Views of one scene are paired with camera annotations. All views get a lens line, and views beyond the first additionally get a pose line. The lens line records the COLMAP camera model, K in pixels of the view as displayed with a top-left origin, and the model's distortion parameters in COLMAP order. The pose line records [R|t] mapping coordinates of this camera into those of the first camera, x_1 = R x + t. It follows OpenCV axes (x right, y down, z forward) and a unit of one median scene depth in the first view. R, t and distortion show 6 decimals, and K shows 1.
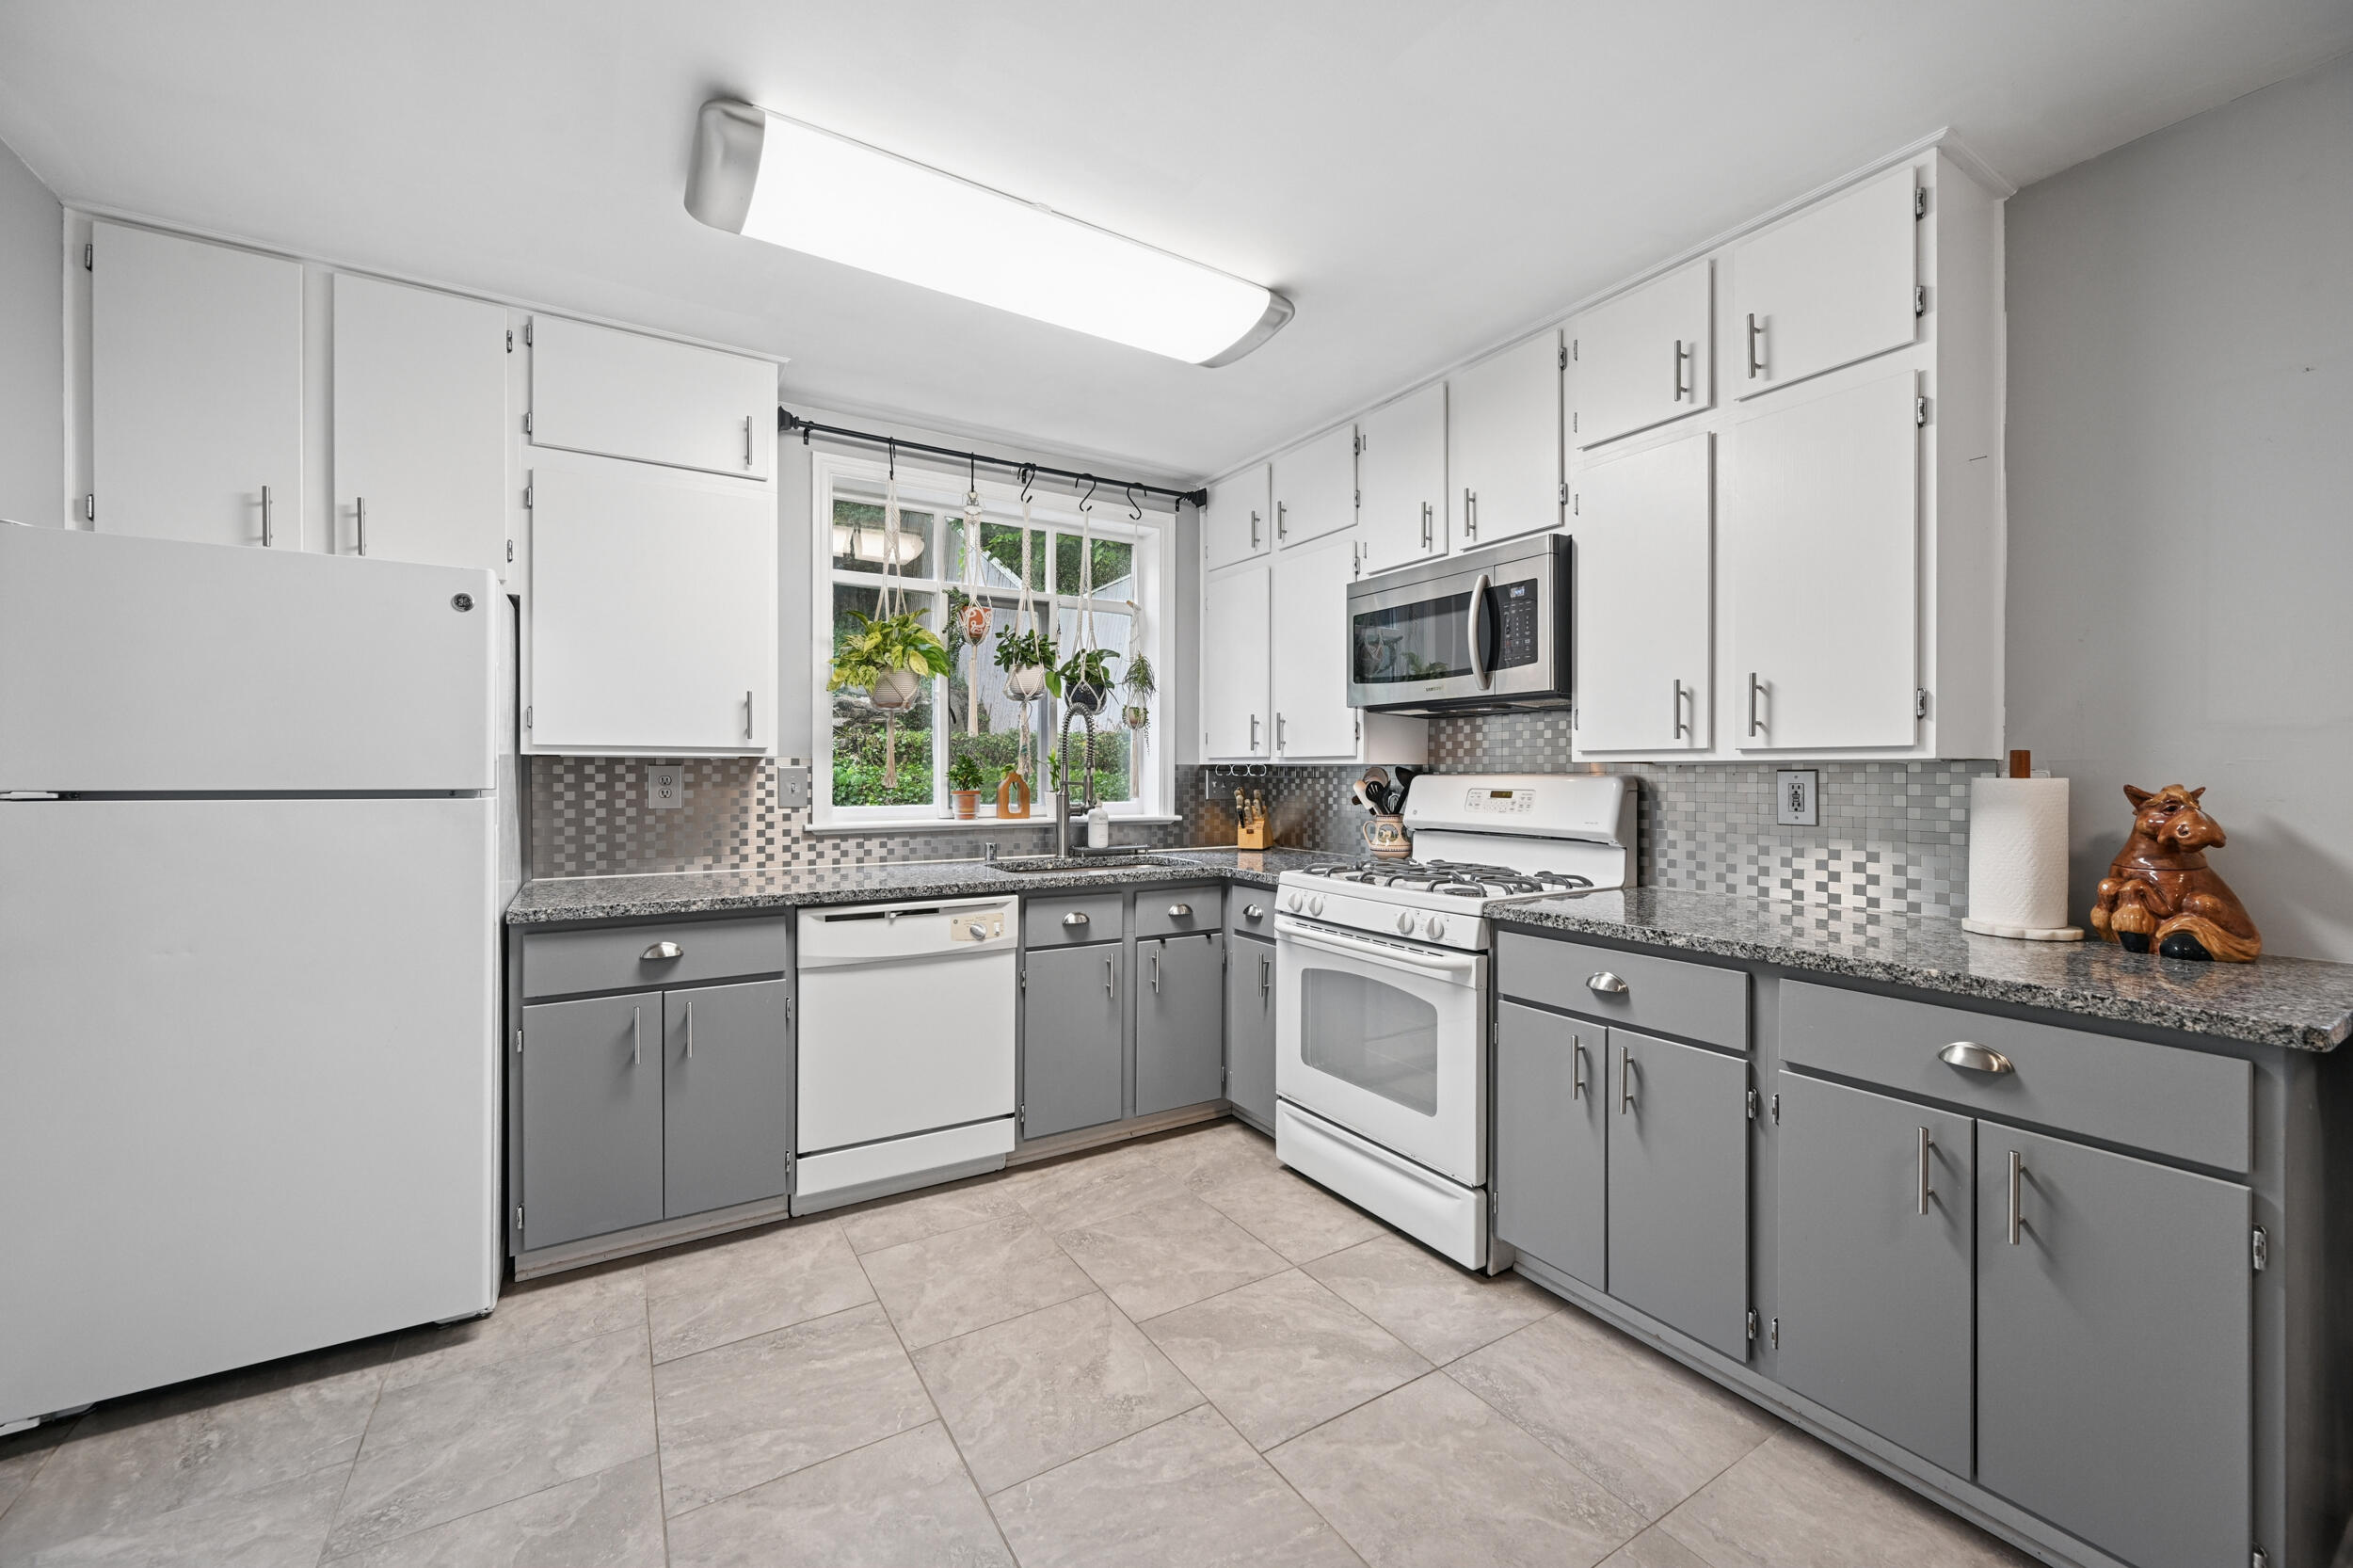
lens RADIAL K [[919.7, 0, 1167.9], [0, 919.7, 772.8], [0, 0, 1]] dist [0.000372, 0.000027]
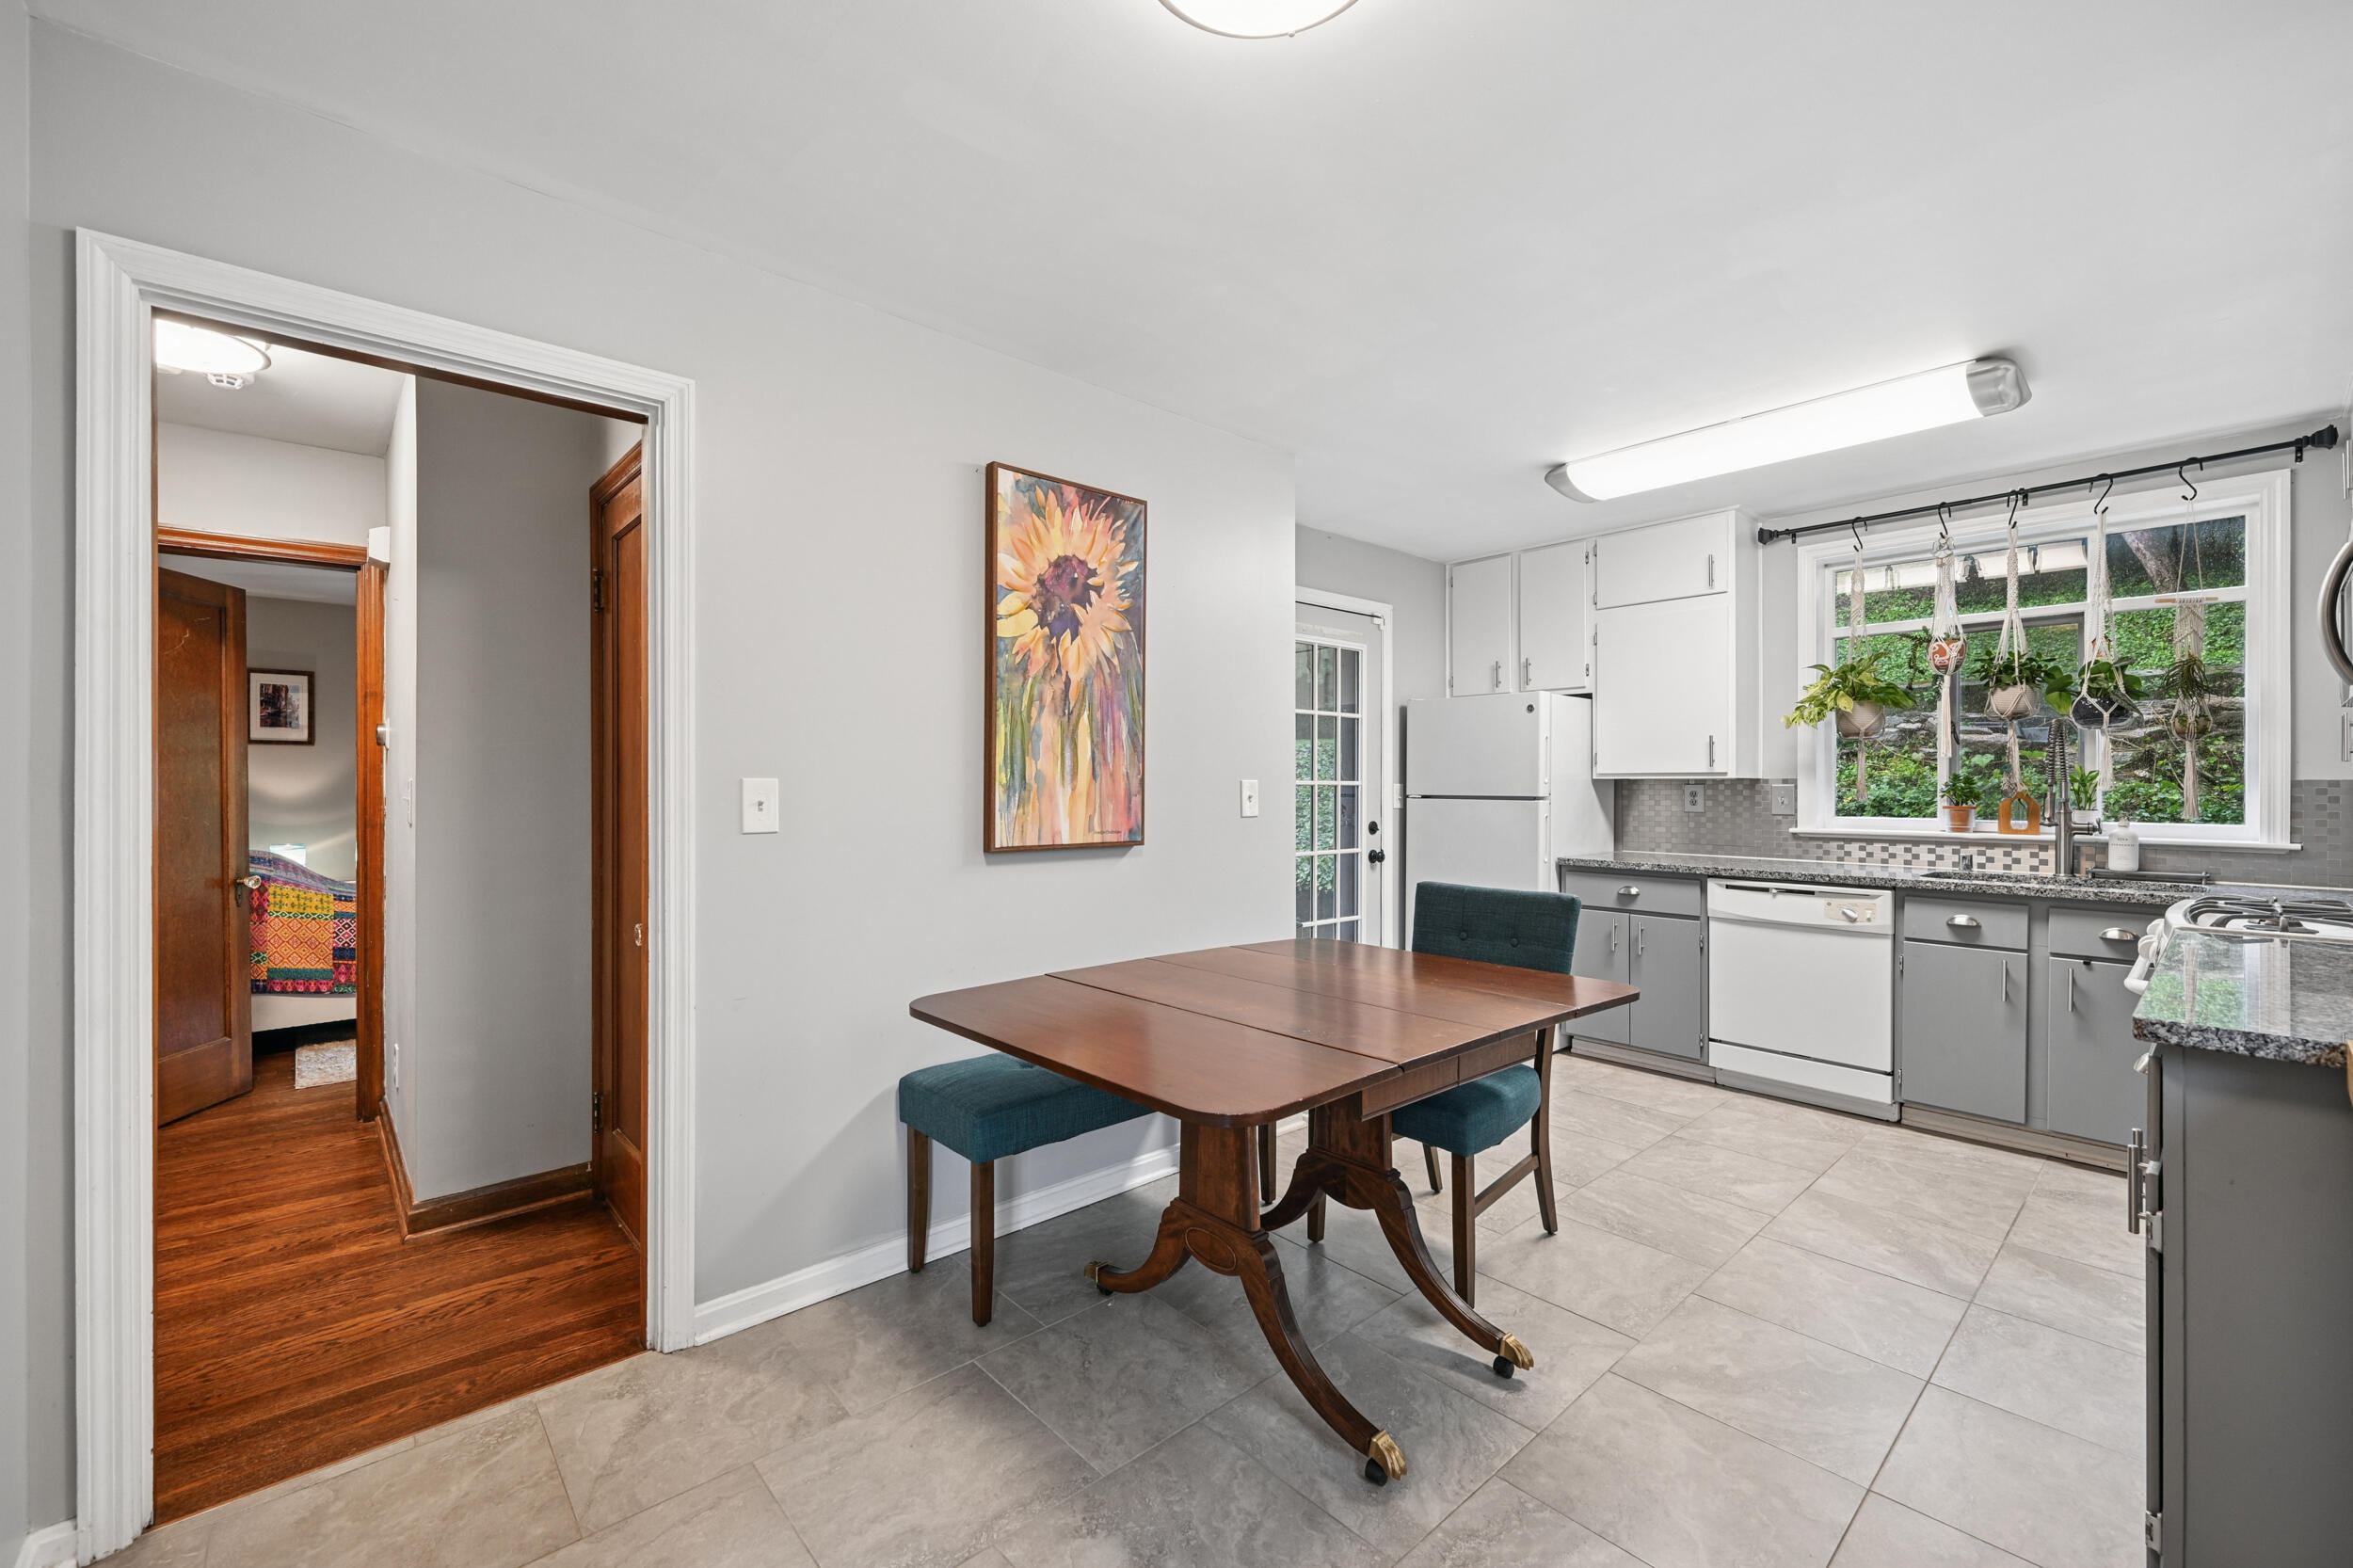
lens RADIAL K [[995.4, 0, 1224.9], [0, 995.4, 789.2], [0, 0, 1]] dist [-0.000151, -0.000018]
pose [[0.219257, -0.000382, -0.975667, 0.966042], [-0.004024, 0.999991, -0.001296, 0.005664], [0.975659, 0.004211, 0.219253, -0.141549]]
